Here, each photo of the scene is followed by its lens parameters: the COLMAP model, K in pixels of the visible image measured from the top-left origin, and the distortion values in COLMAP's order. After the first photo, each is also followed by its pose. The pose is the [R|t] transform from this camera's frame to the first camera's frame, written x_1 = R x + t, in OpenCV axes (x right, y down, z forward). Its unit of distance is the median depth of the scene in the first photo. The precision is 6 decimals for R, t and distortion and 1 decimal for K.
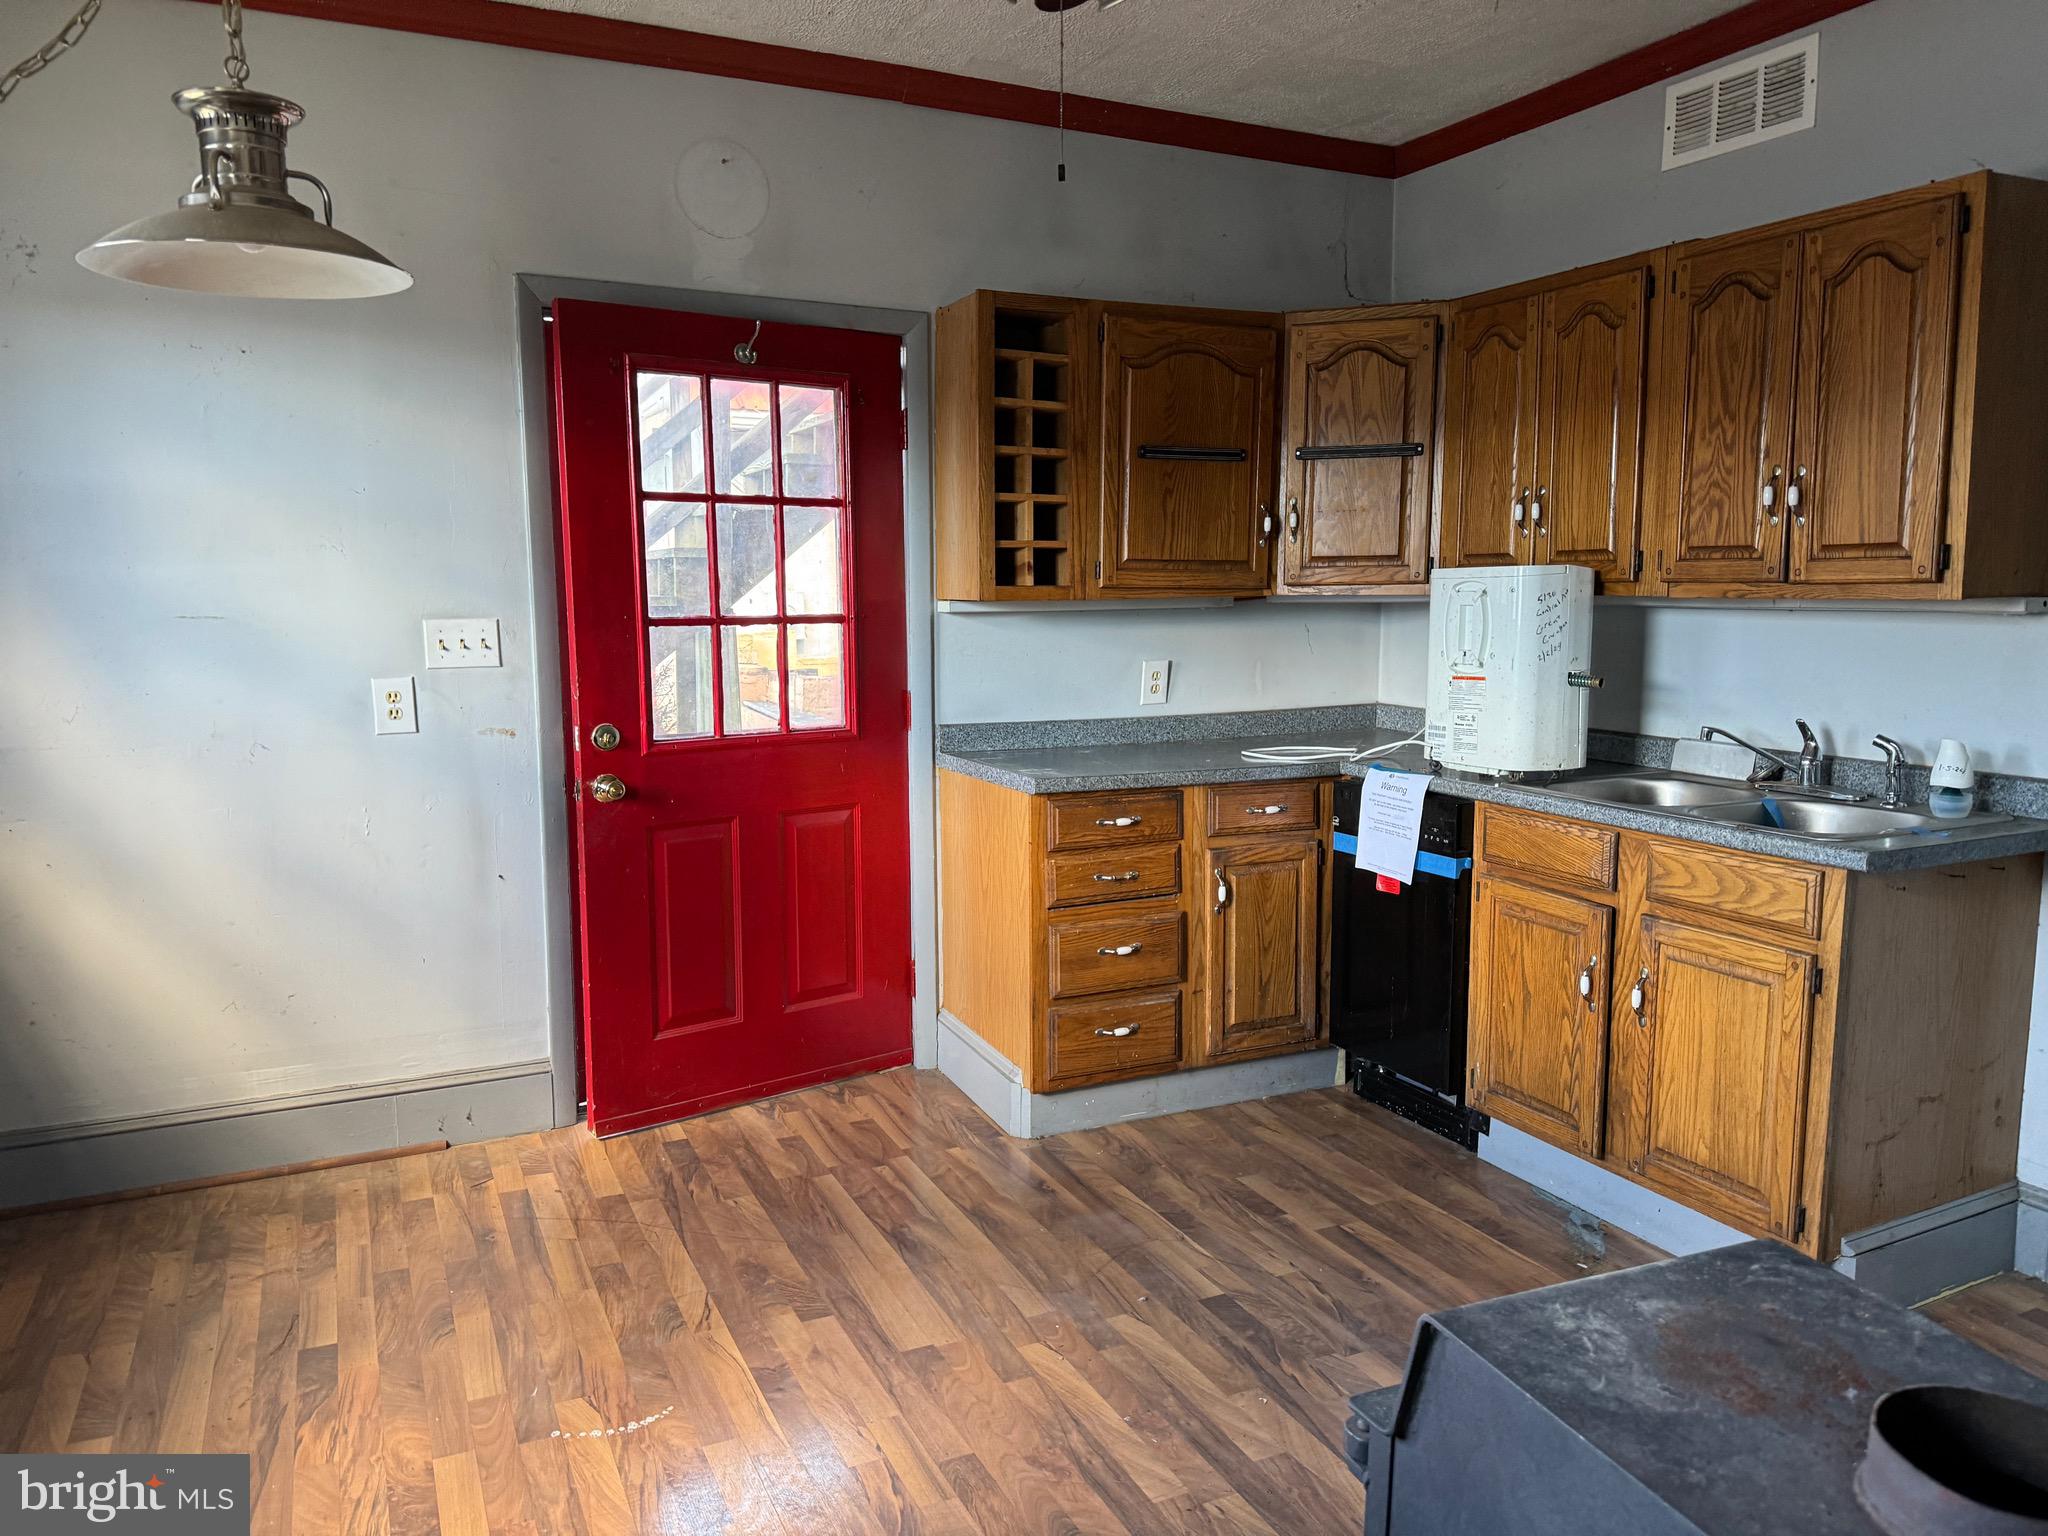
lens RADIAL K [[1443.3, 0, 1022.8], [0, 1443.3, 762.8], [0, 0, 1]] dist [0.050104, -0.051610]
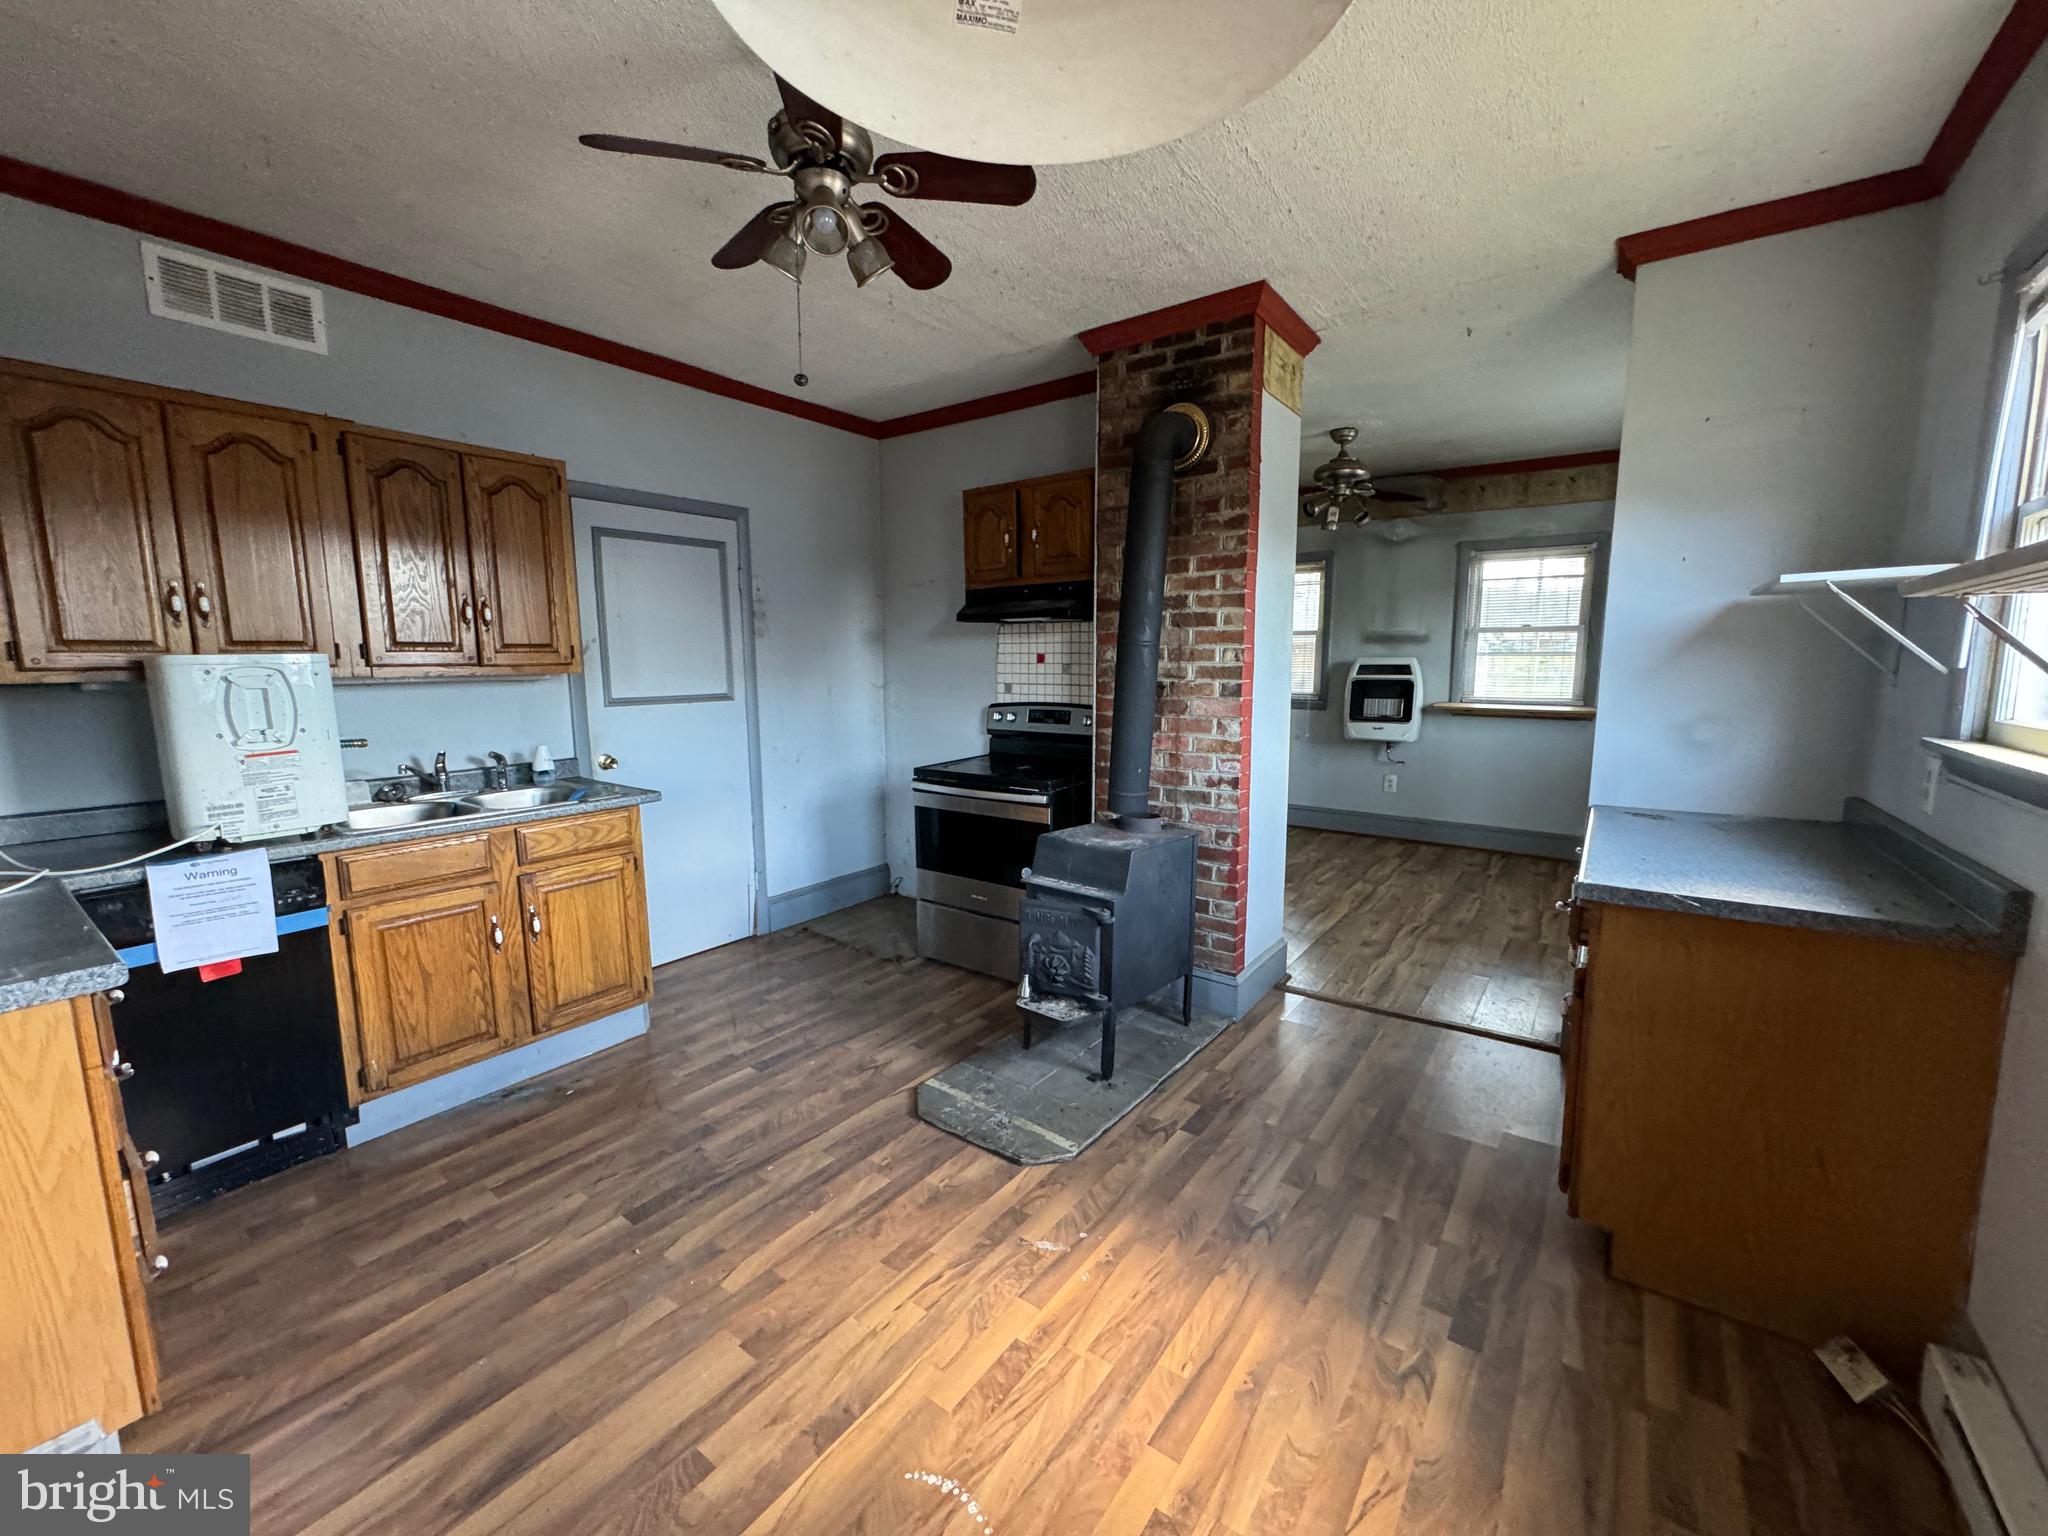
lens RADIAL K [[817.2, 0, 1025.9], [0, 817.2, 772.3], [0, 0, 1]] dist [0.000178, -0.000358]
pose [[-0.476338, -0.121079, 0.870886, -0.572277], [0.116683, 0.973008, 0.199098, -0.113310], [-0.871486, 0.196455, -0.449353, 0.863912]]
